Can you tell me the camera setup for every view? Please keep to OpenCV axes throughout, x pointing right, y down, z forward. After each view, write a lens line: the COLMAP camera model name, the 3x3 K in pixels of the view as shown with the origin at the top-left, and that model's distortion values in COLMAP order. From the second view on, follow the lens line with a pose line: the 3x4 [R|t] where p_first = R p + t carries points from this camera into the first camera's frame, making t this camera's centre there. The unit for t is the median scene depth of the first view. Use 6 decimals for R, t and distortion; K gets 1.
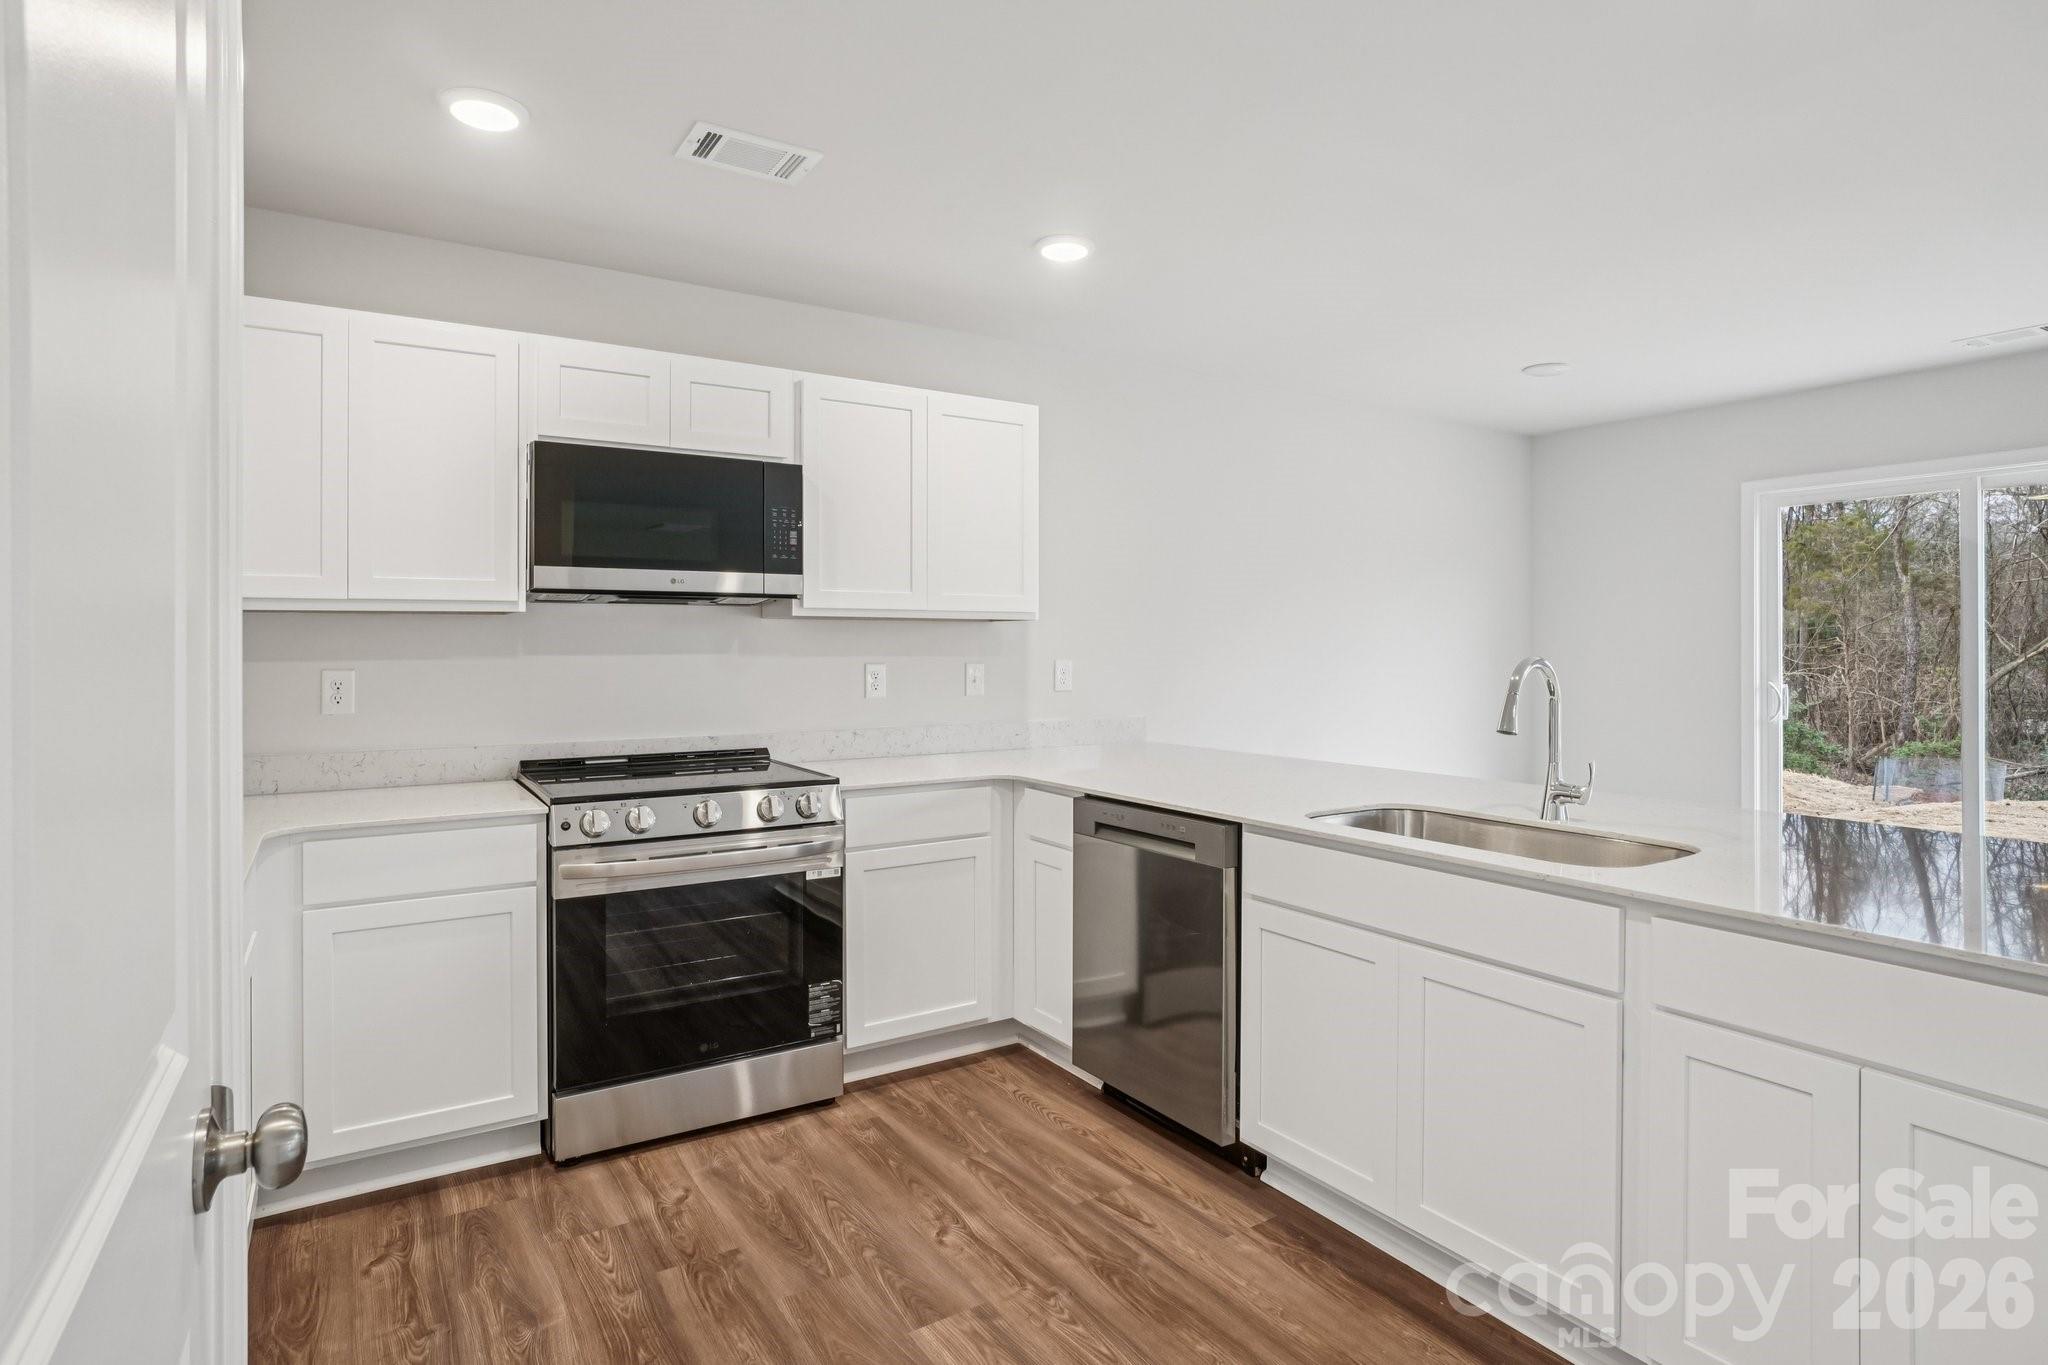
lens RADIAL K [[1049.6, 0, 992.2], [0, 1049.6, 659.7], [0, 0, 1]] dist [-0.042802, 0.023500]
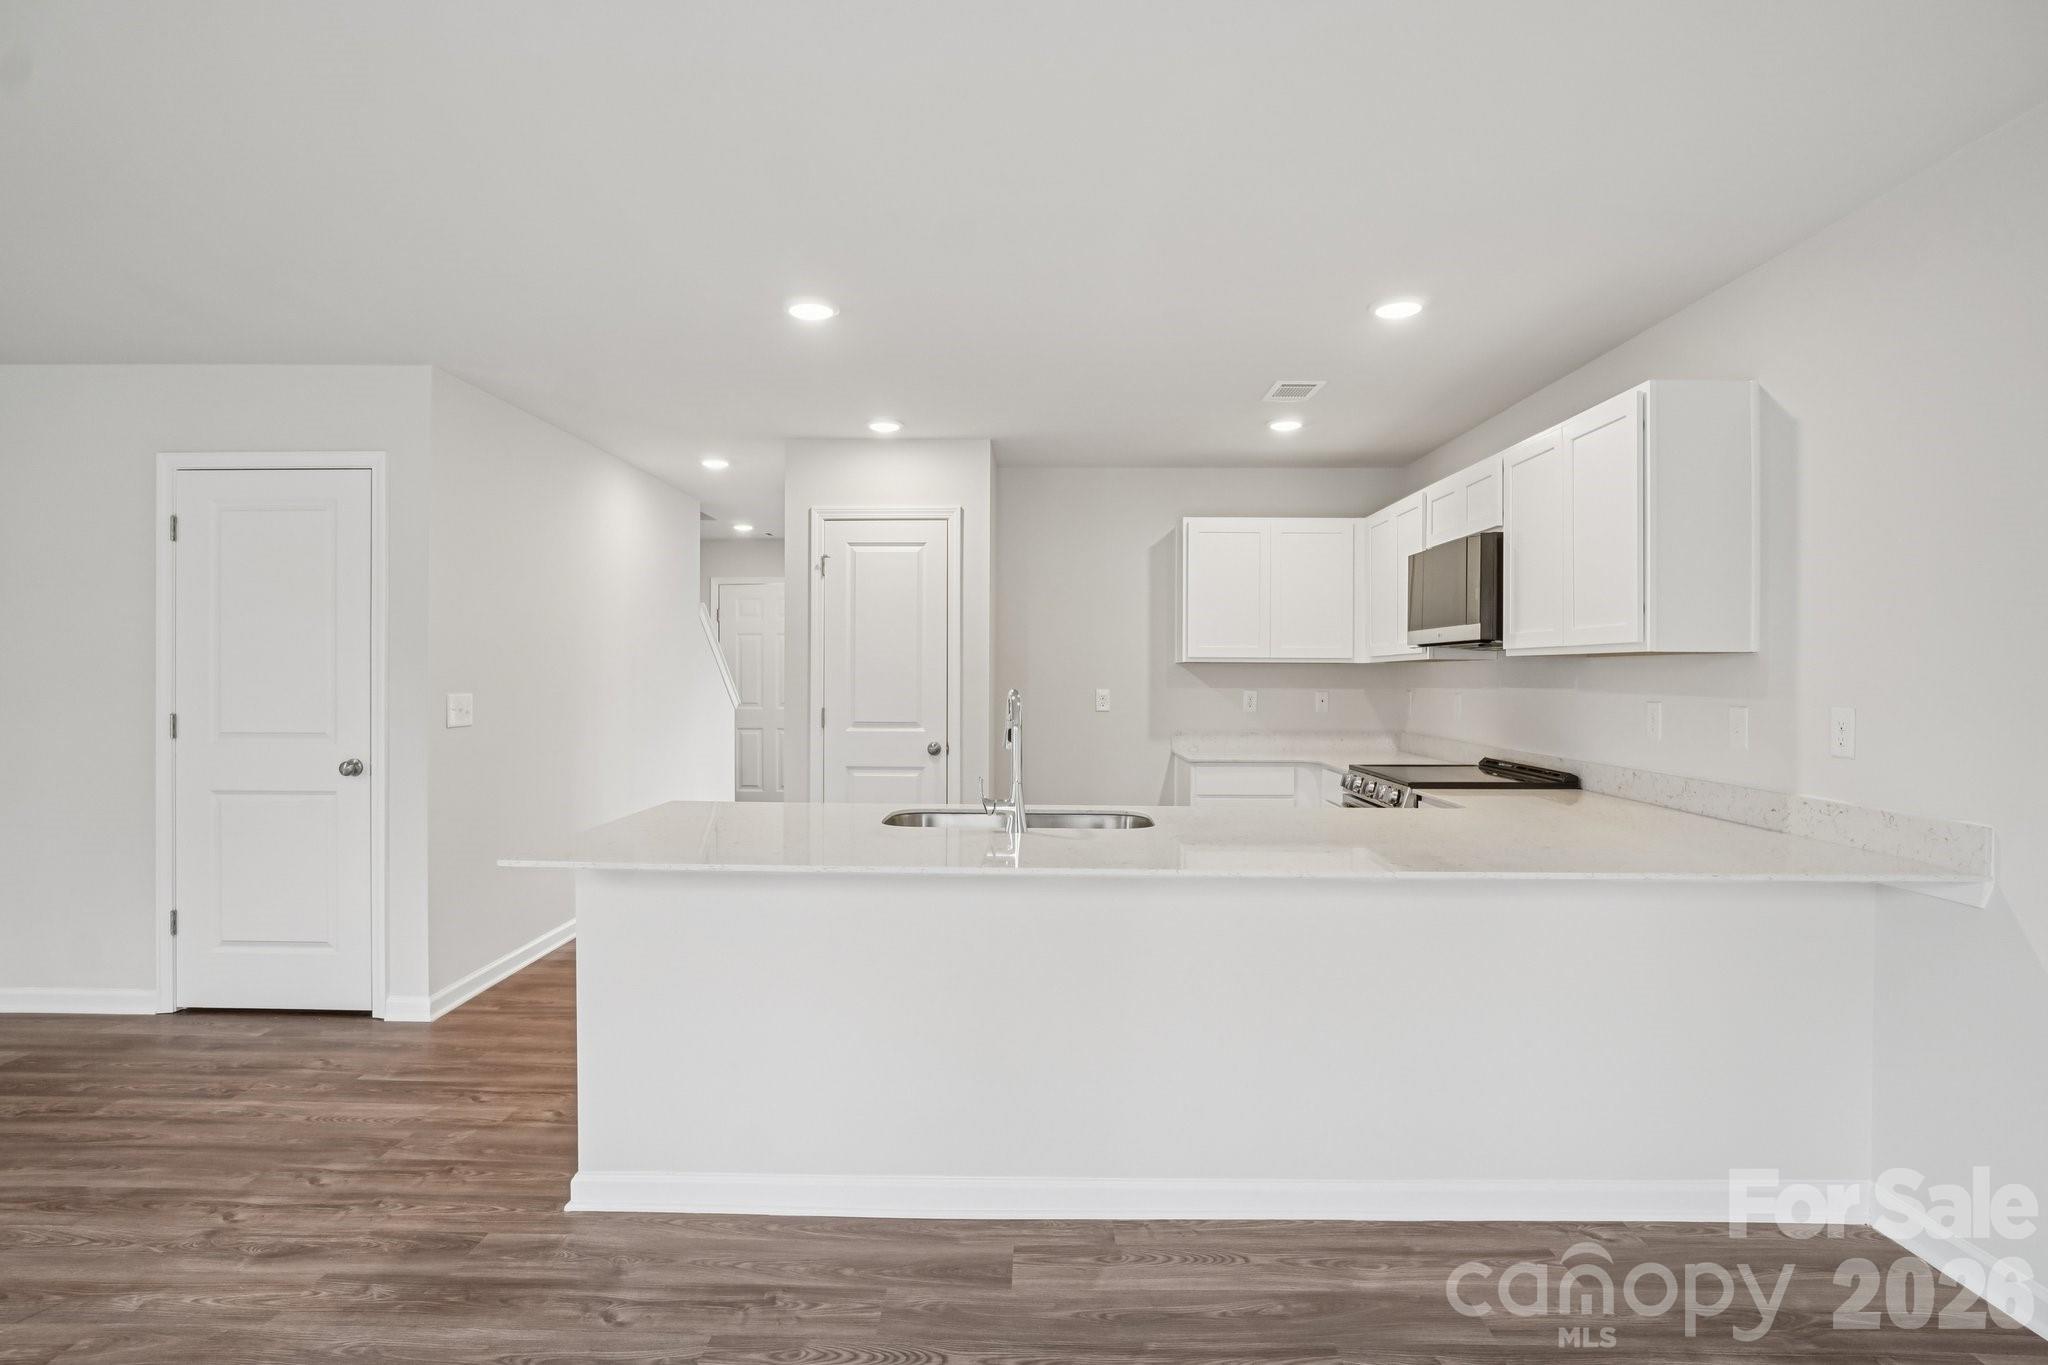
lens RADIAL K [[1049.6, 0, 1014.1], [0, 1049.6, 673.6], [0, 0, 1]] dist [-0.042802, 0.023500]
pose [[-0.543156, 0.000634, -0.839632, 1.227340], [-0.009341, 0.999933, 0.006798, -0.028267], [0.839580, 0.011535, -0.543114, 1.313383]]
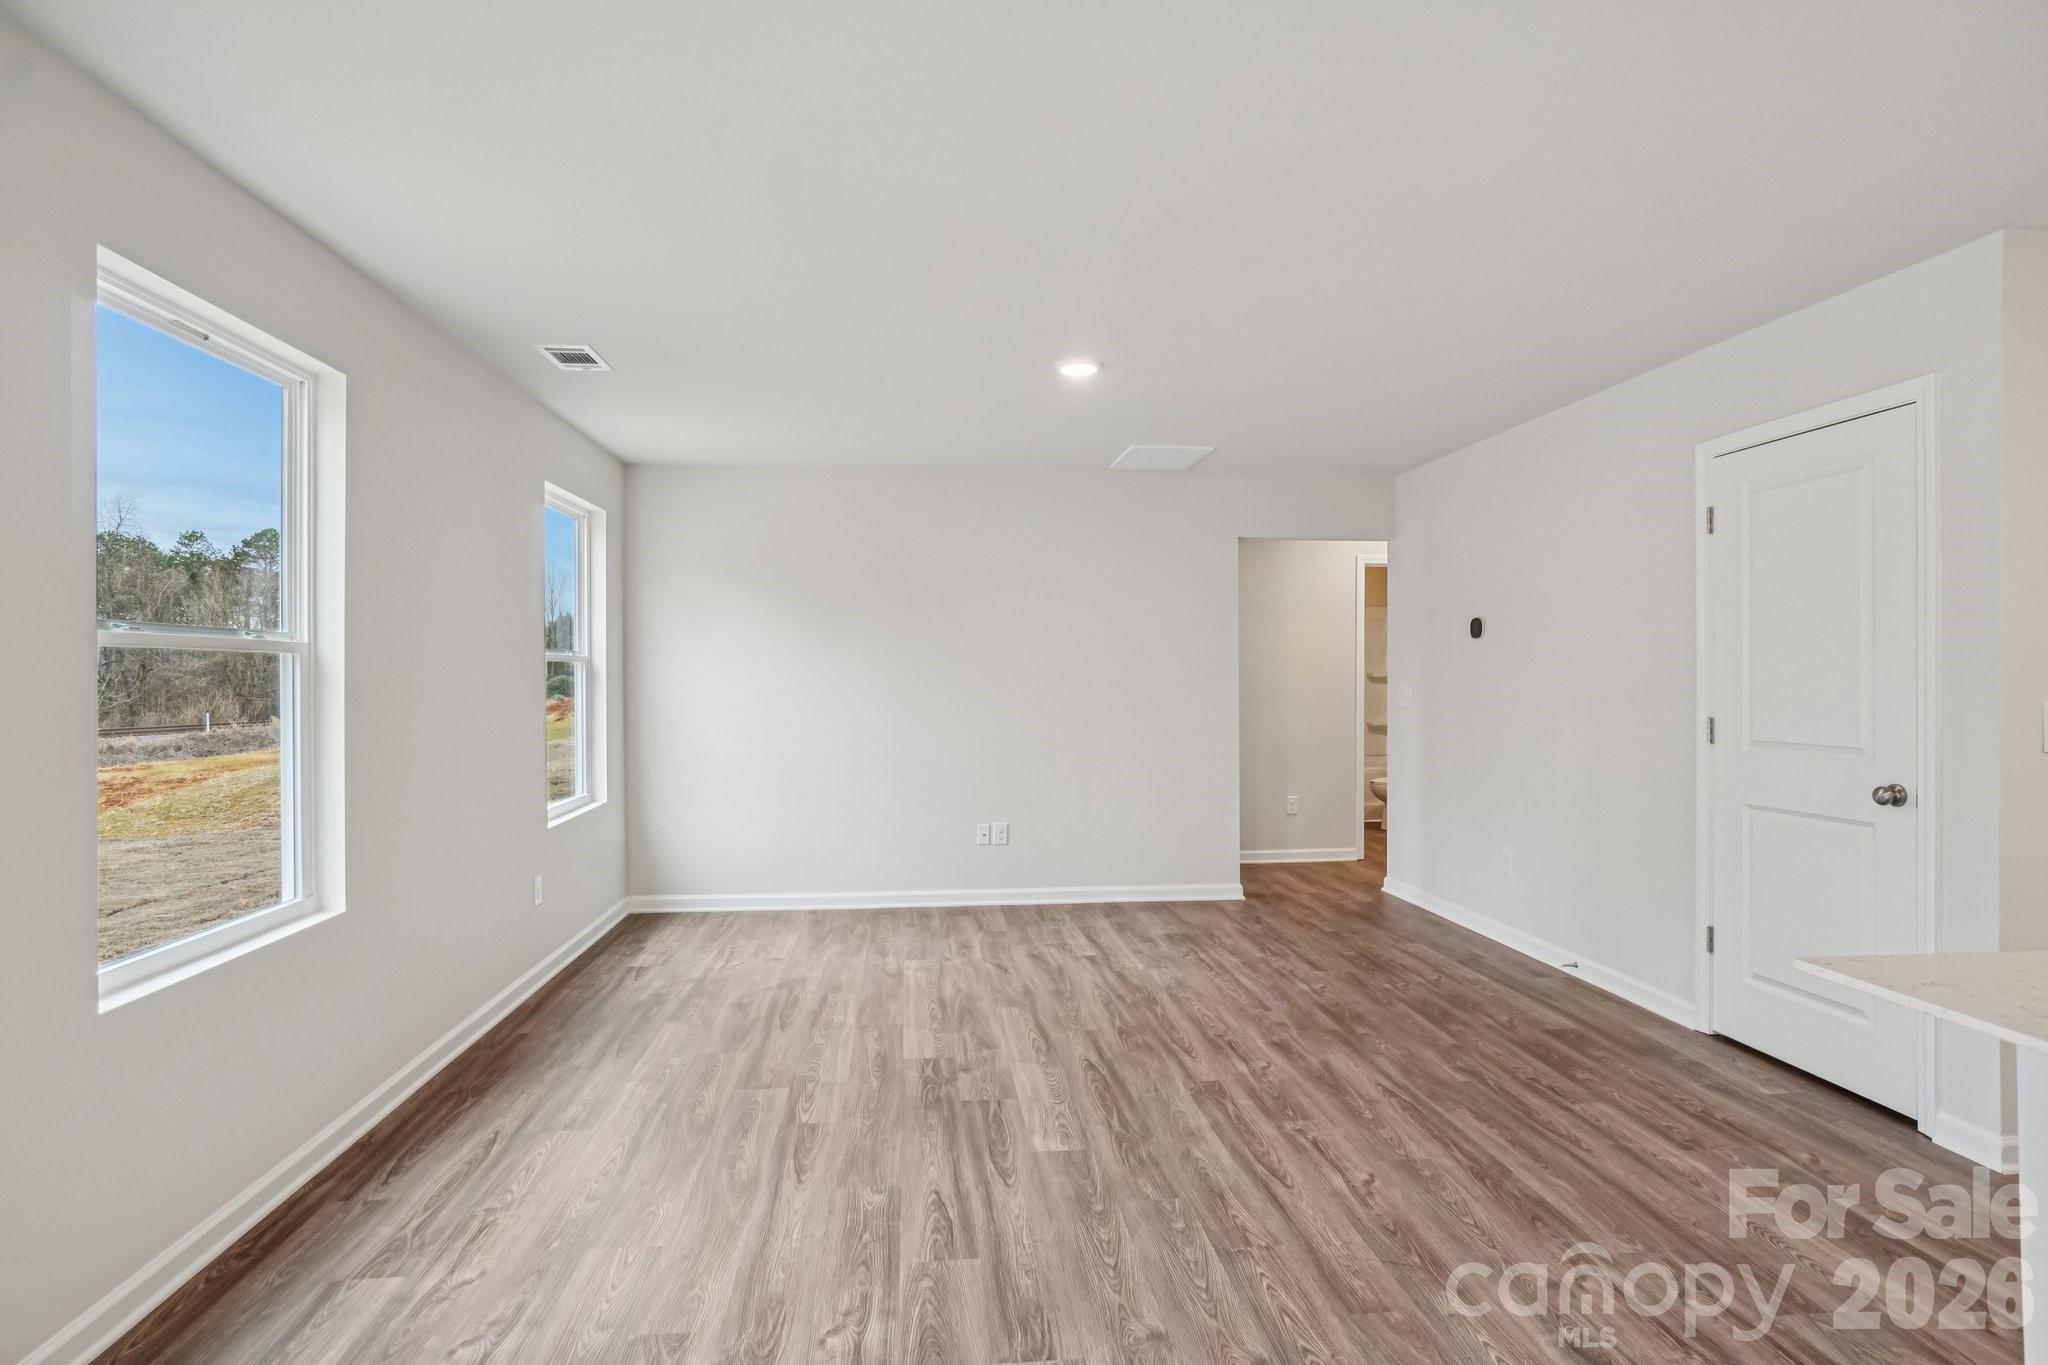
lens RADIAL K [[1049.6, 0, 1014.4], [0, 1049.6, 679.0], [0, 0, 1]] dist [-0.042802, 0.023500]
pose [[-0.898665, 0.003643, 0.438620, 0.907080], [0.008762, 0.999915, 0.009648, -0.024164], [-0.438548, 0.012514, -0.898621, 1.180388]]
